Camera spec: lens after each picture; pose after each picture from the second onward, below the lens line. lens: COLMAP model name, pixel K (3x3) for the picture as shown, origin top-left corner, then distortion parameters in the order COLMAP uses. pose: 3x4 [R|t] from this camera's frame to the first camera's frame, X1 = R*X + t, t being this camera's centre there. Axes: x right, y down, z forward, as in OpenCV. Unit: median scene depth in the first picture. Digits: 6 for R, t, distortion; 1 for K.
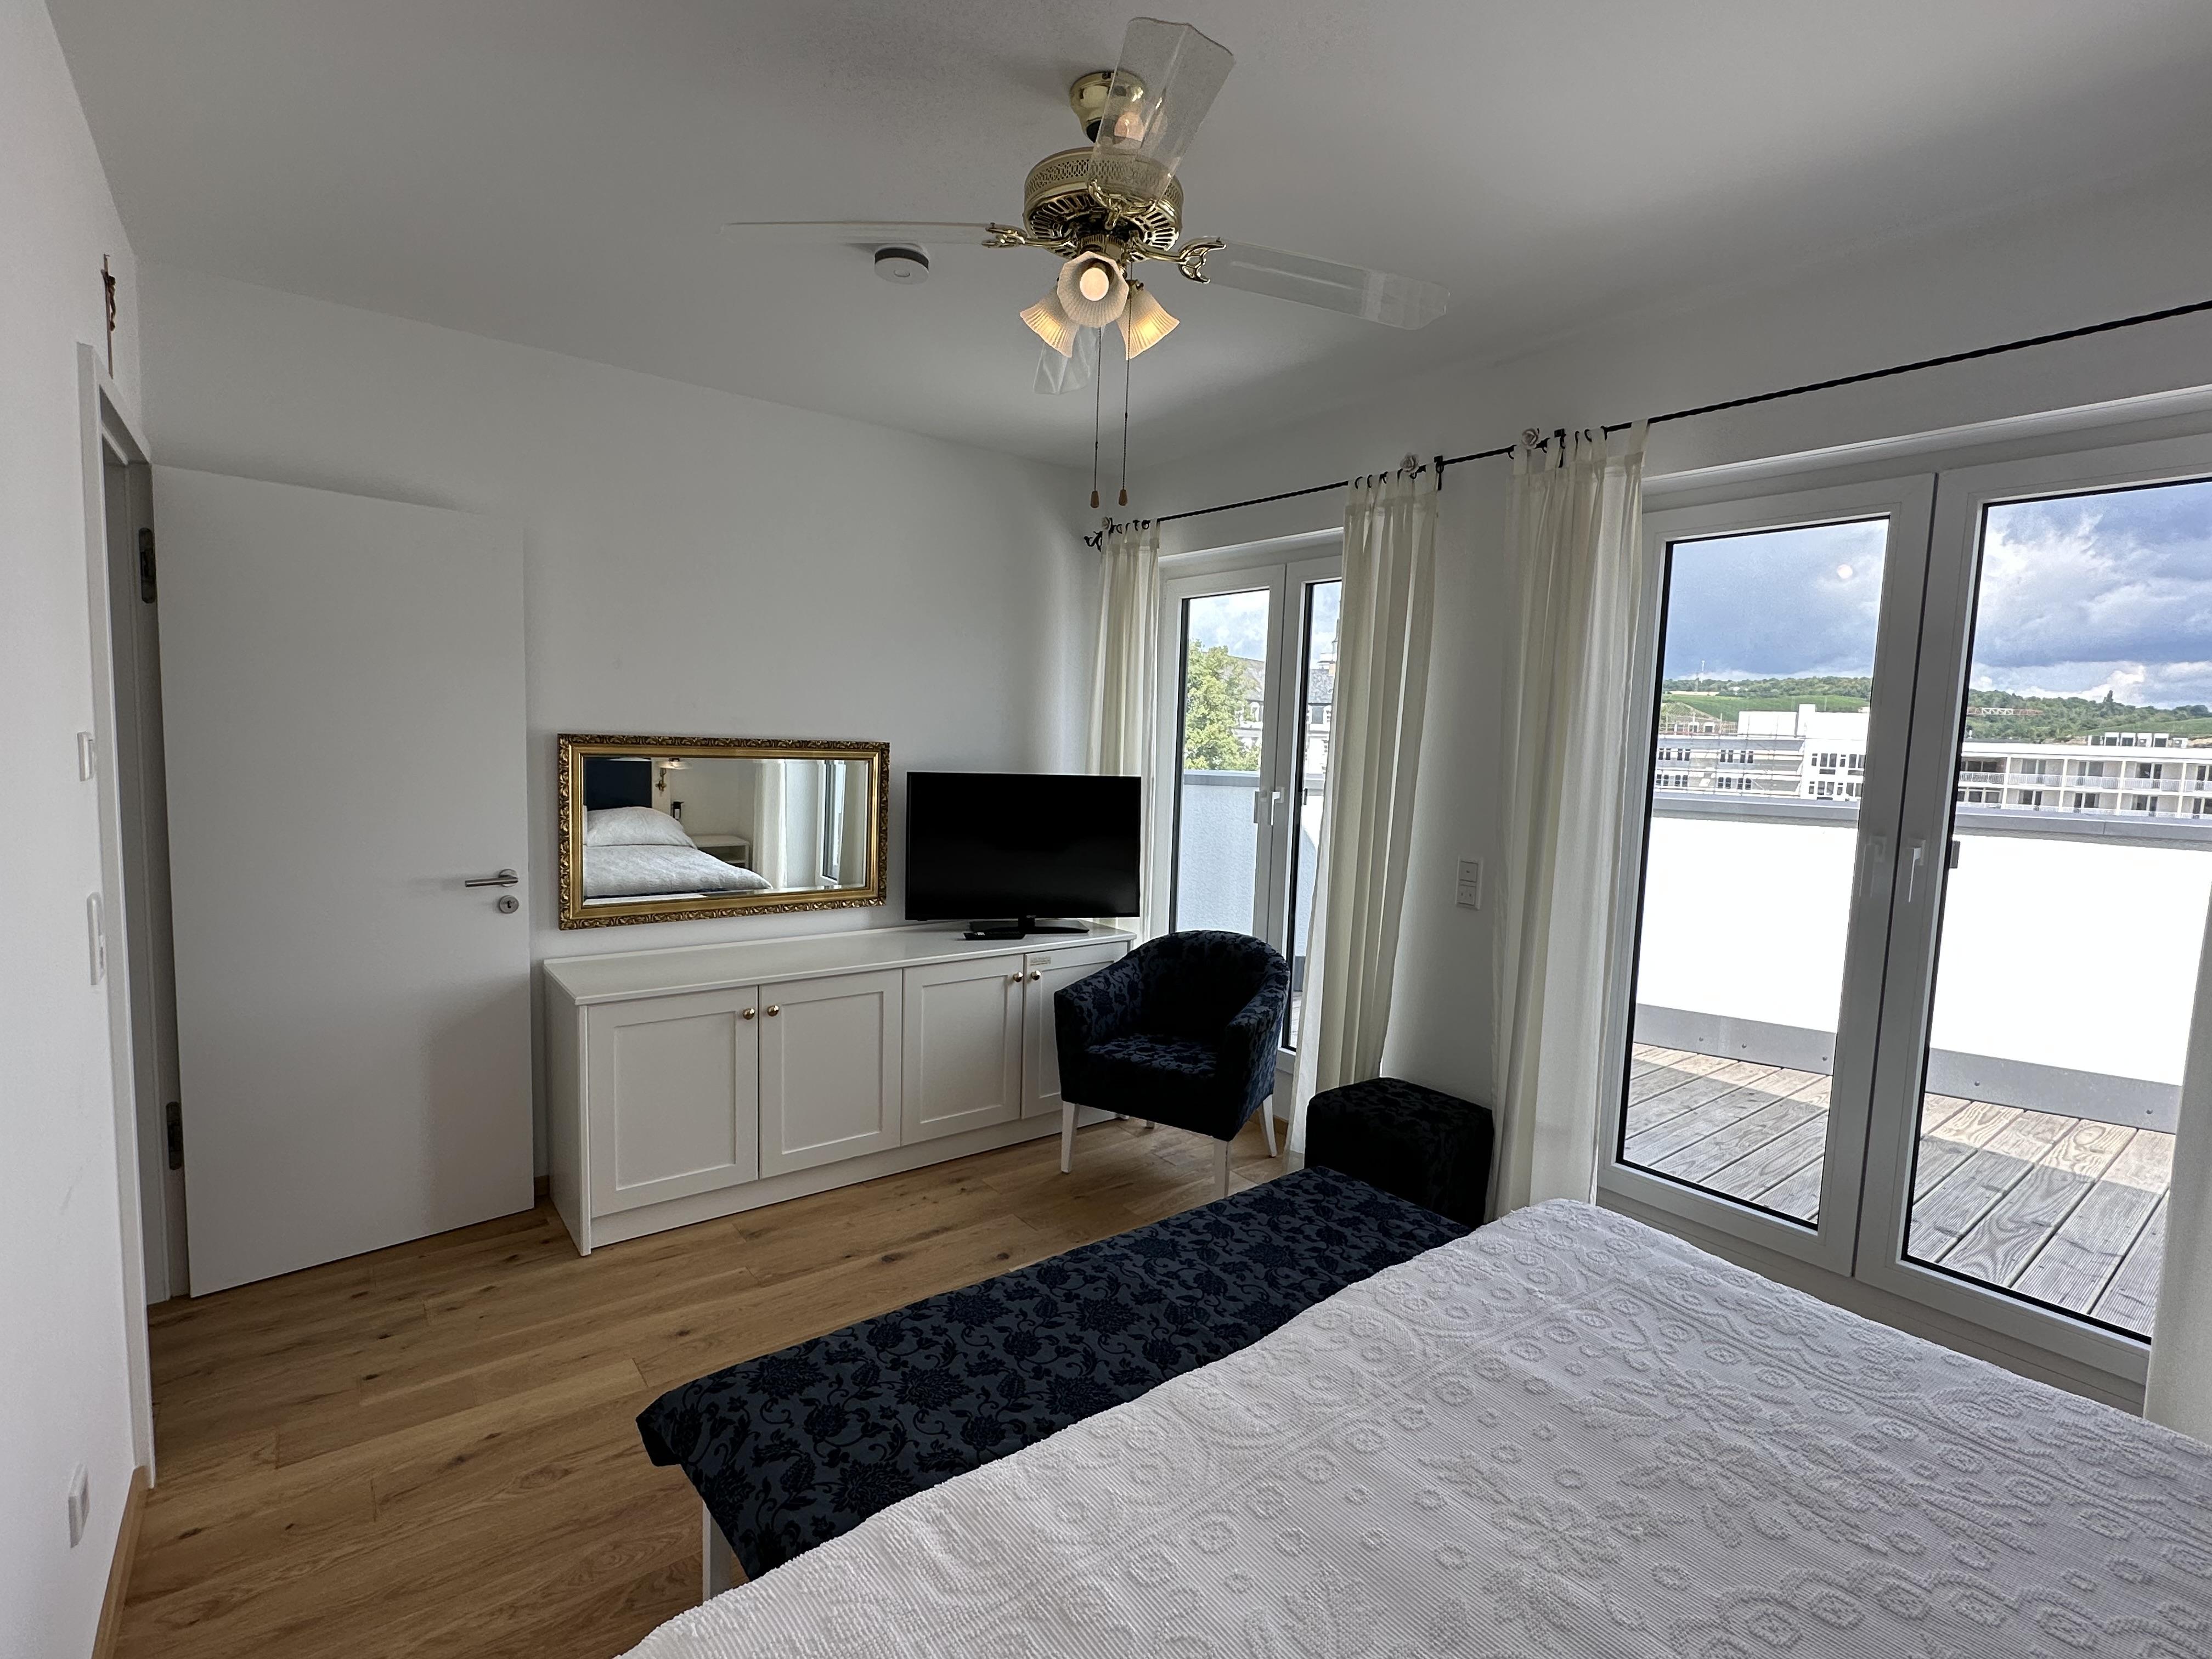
lens RADIAL K [[1040.9, 0, 1106.0], [0, 1040.9, 829.5], [0, 0, 1]] dist [-0.020123, -0.000092]
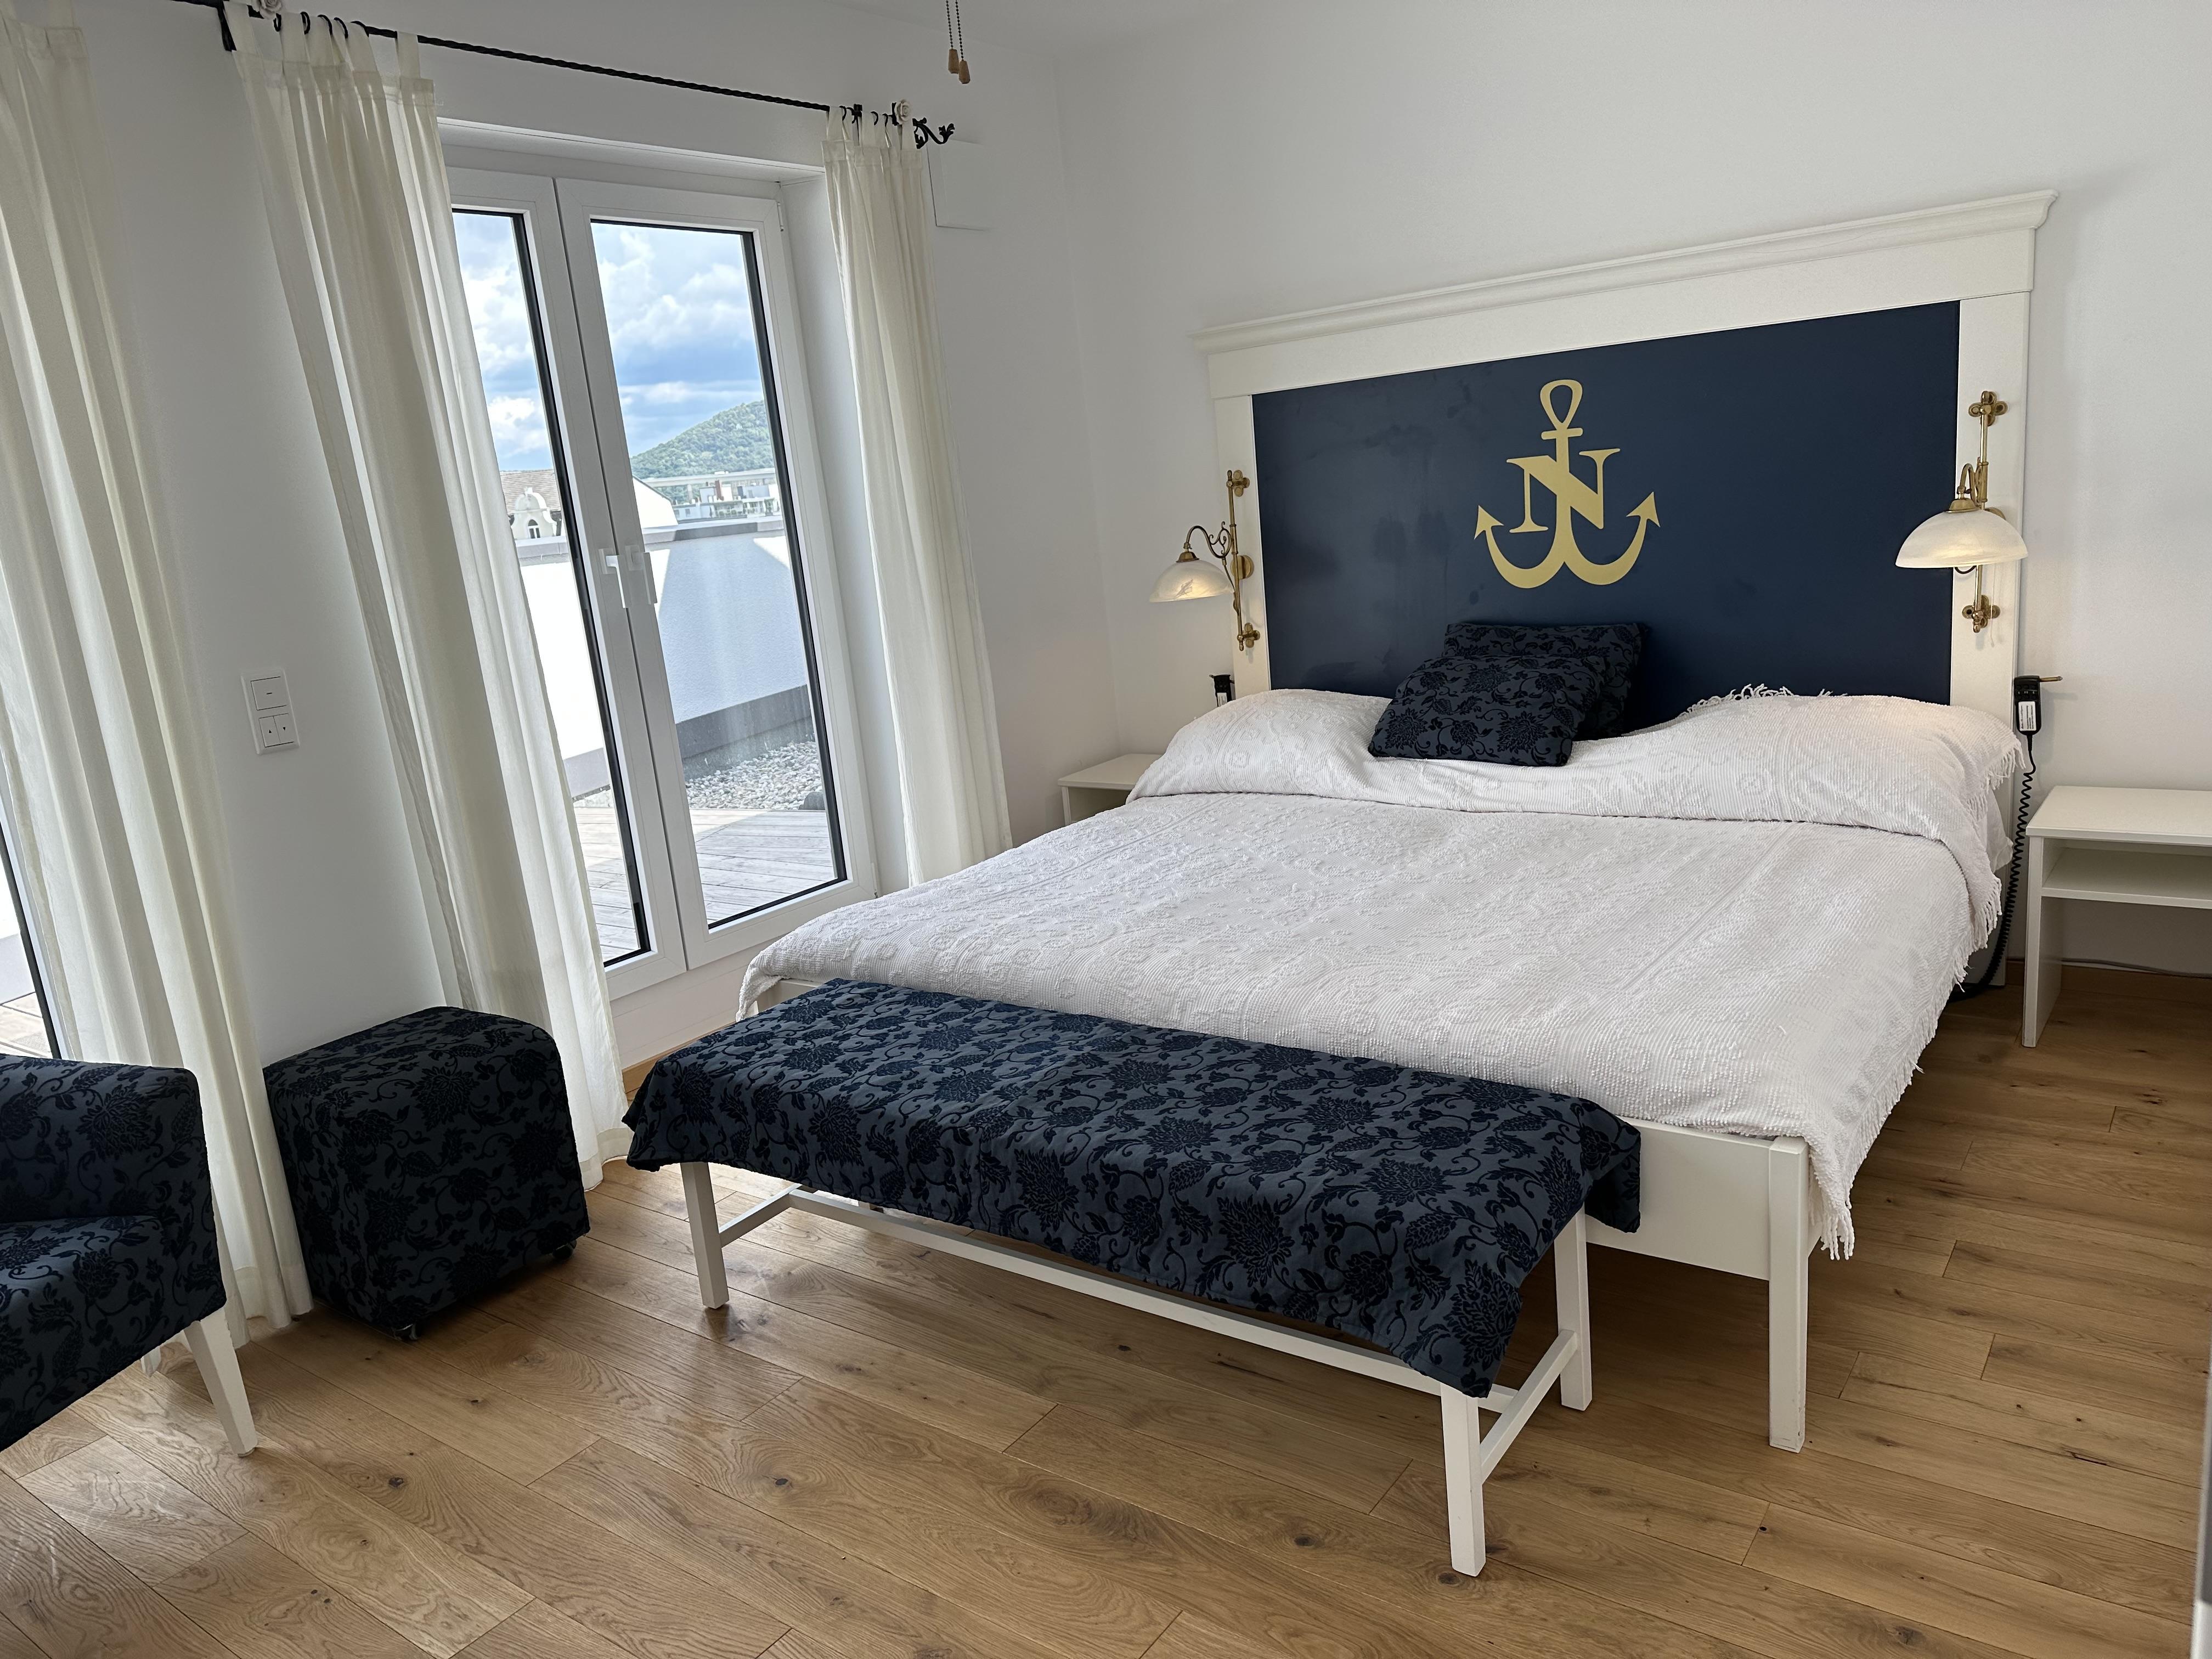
lens RADIAL K [[1554.9, 0, 1106.0], [0, 1554.9, 829.5], [0, 0, 1]] dist [0.047189, -0.066253]
pose [[-0.285168, -0.217444, 0.933487, -1.101163], [0.173124, 0.946222, 0.273297, -0.084380], [-0.942713, 0.239545, -0.232188, 1.201501]]
